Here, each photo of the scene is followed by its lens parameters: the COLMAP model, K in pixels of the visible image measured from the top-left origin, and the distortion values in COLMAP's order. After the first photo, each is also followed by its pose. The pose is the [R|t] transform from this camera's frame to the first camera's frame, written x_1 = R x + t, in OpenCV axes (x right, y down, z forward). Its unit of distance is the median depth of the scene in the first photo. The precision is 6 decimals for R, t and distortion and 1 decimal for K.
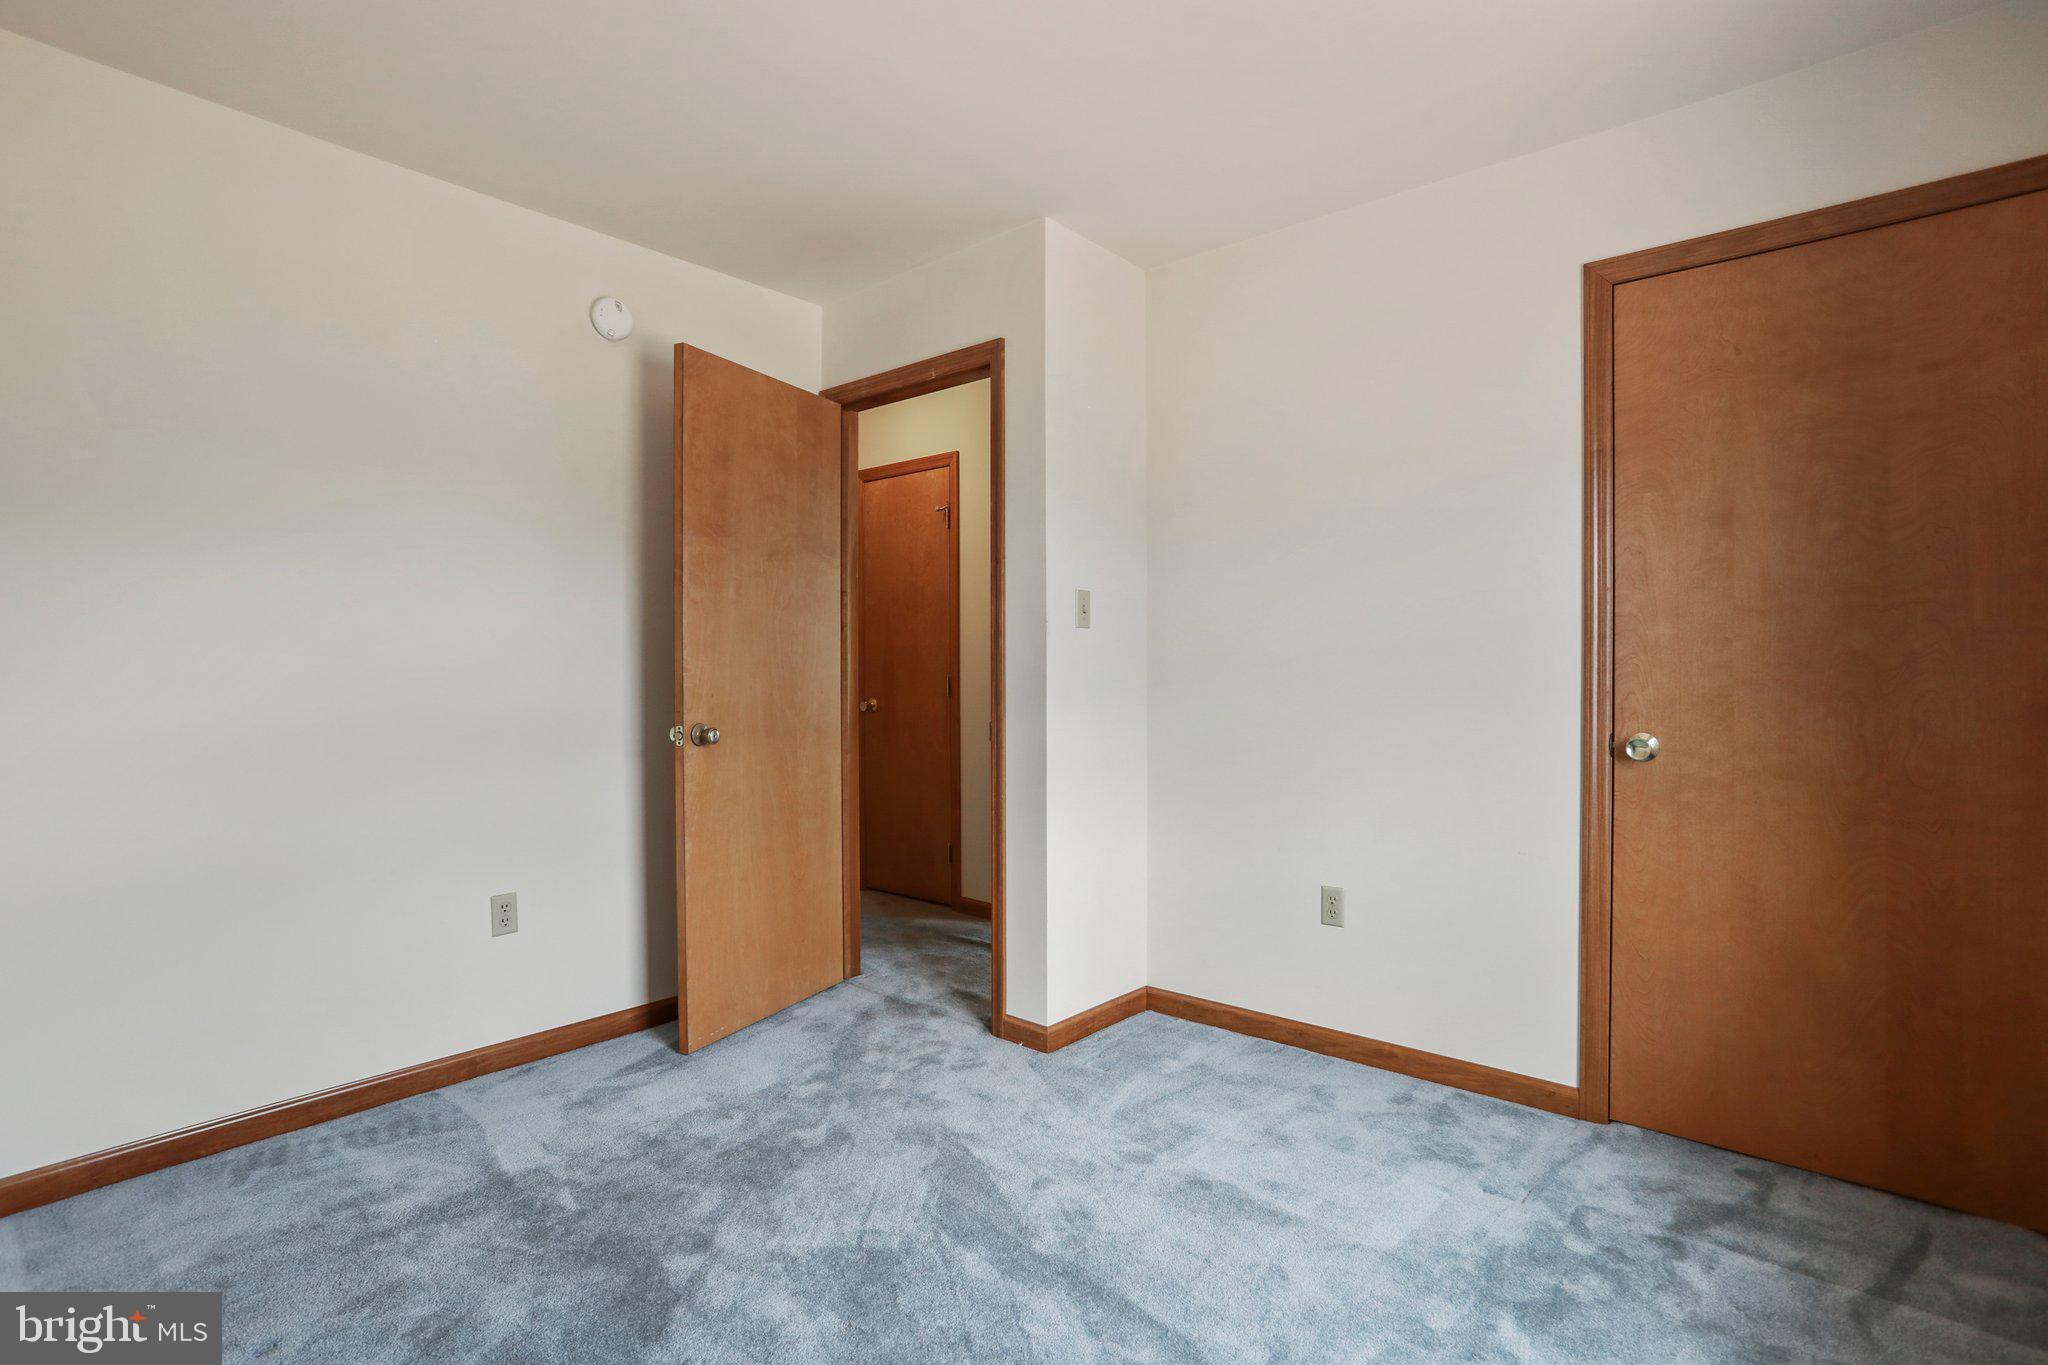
lens RADIAL K [[992.4, 0, 1038.5], [0, 992.4, 676.6], [0, 0, 1]] dist [-0.029973, 0.012878]
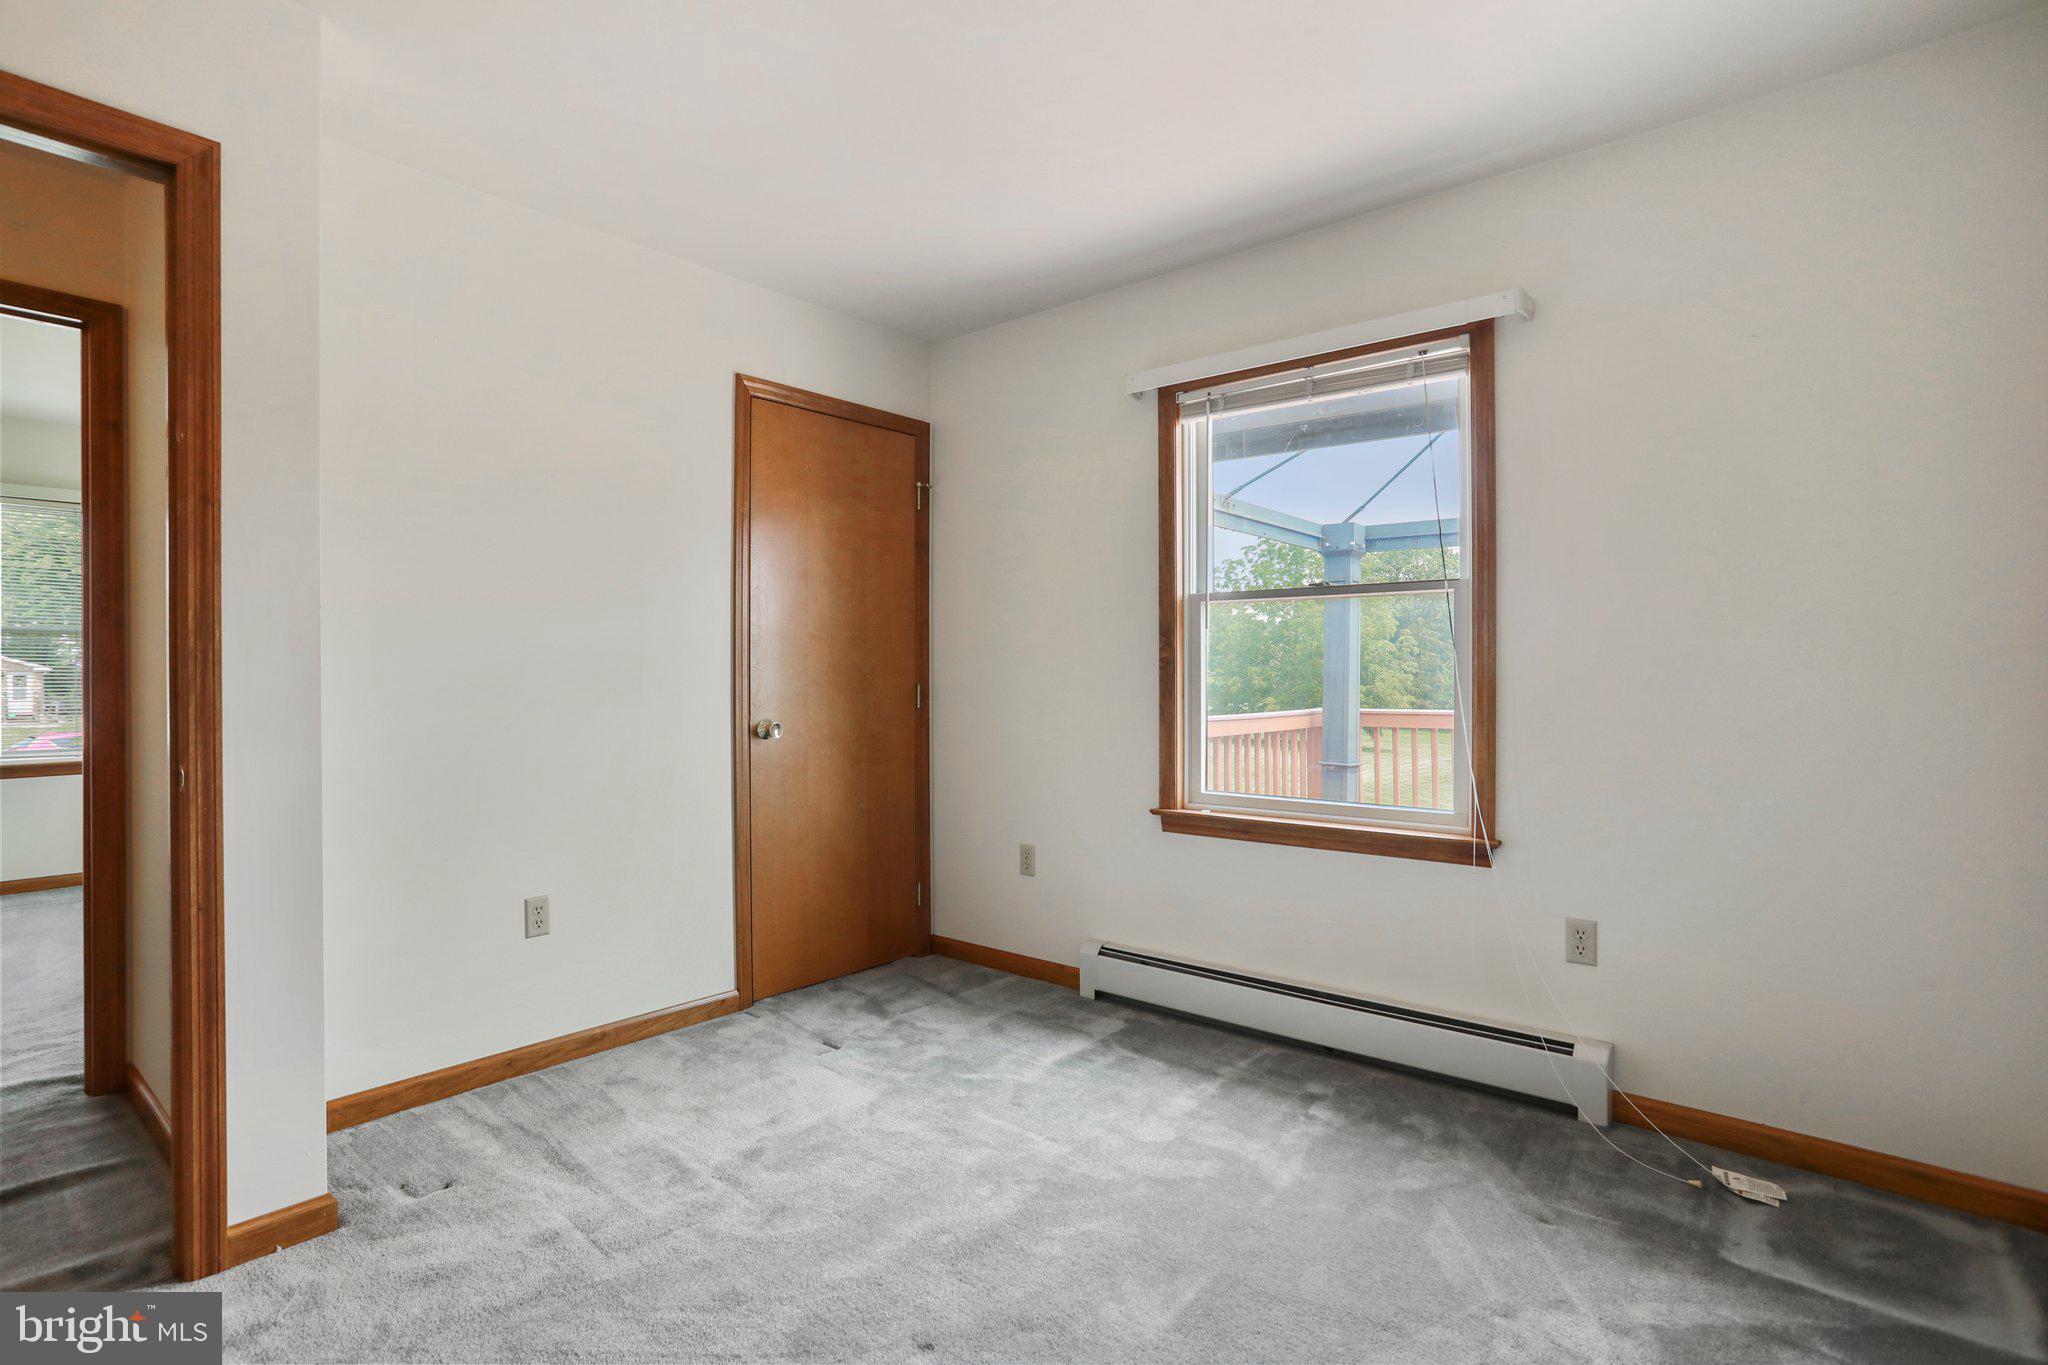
lens RADIAL K [[992.4, 0, 1015.3], [0, 992.4, 675.4], [0, 0, 1]] dist [-0.029973, 0.012878]
pose [[0.007877, -0.001405, 0.999968, -0.897852], [0.007561, 0.999971, 0.001346, -0.006026], [-0.999940, 0.007551, 0.007888, 0.690334]]
